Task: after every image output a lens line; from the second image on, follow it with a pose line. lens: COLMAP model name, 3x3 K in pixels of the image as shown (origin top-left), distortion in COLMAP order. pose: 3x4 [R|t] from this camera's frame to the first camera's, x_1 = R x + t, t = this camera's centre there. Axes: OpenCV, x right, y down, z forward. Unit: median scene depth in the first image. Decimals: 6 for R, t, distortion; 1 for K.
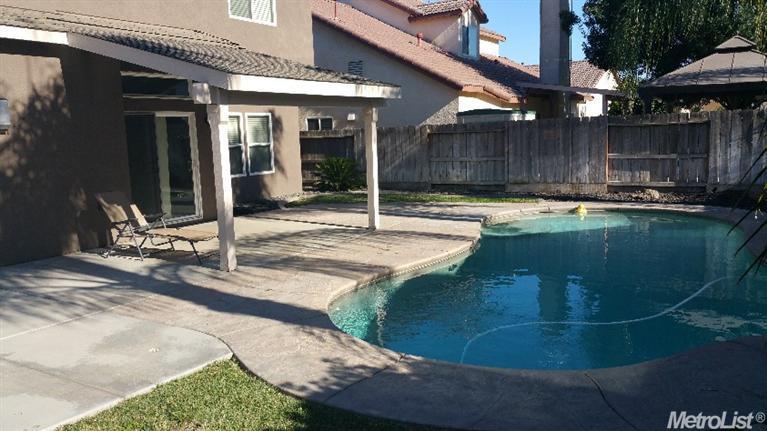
lens RADIAL K [[616.5, 0, 383.5], [0, 616.5, 215.5], [0, 0, 1]] dist [0.081240, -0.119910]
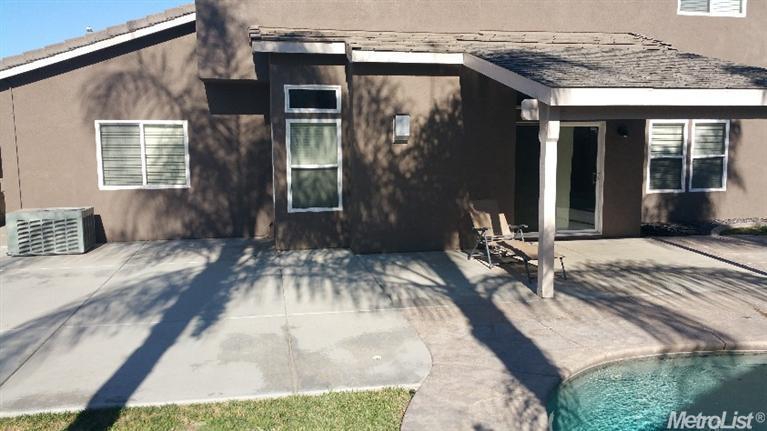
lens RADIAL K [[614.5, 0, 382.7], [0, 614.5, 200.0], [0, 0, 1]] dist [0.078315, -0.115115]
pose [[0.682520, 0.098920, -0.724142, 0.181408], [-0.115353, 0.992960, 0.026918, -0.038882], [0.721707, 0.065160, 0.689125, 0.130547]]
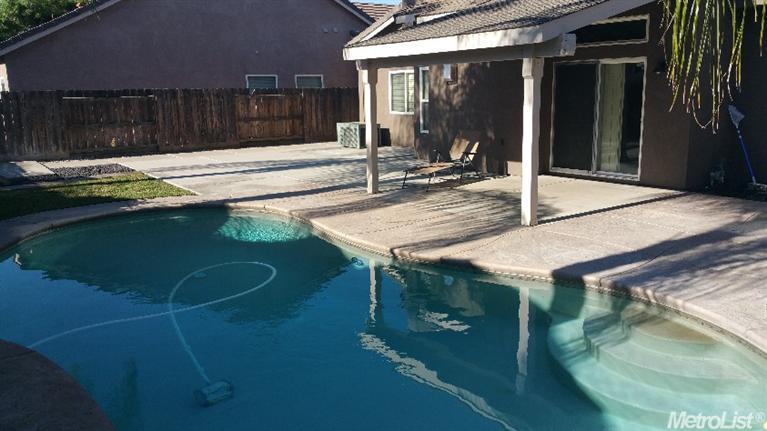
lens RADIAL K [[604.6, 0, 383.5], [0, 604.6, 215.5], [0, 0, 1]] dist [-0.002390, -0.000742]
pose [[-0.320749, 0.226826, -0.919603, 0.713926], [-0.107939, 0.955823, 0.273408, -0.164108], [0.940994, 0.186956, -0.282096, 1.056244]]
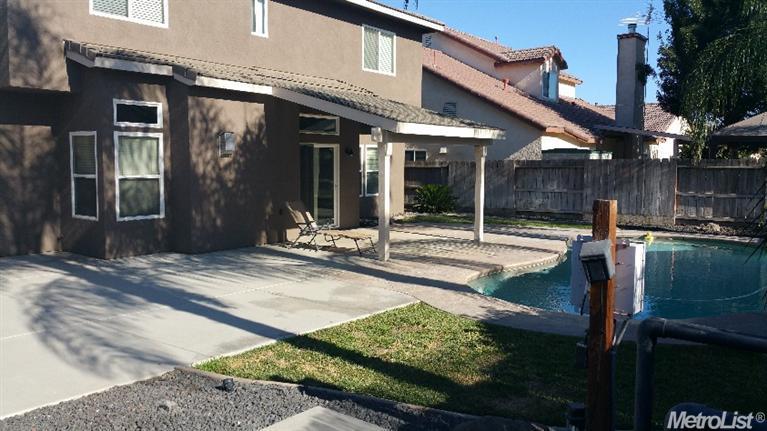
lens RADIAL K [[616.5, 0, 383.5], [0, 616.5, 215.5], [0, 0, 1]] dist [0.081240, -0.119910]
pose [[0.994061, 0.048688, -0.097322, -0.092461], [-0.053303, 0.997546, -0.045393, 0.038121], [0.094874, 0.050311, 0.994217, -0.287137]]
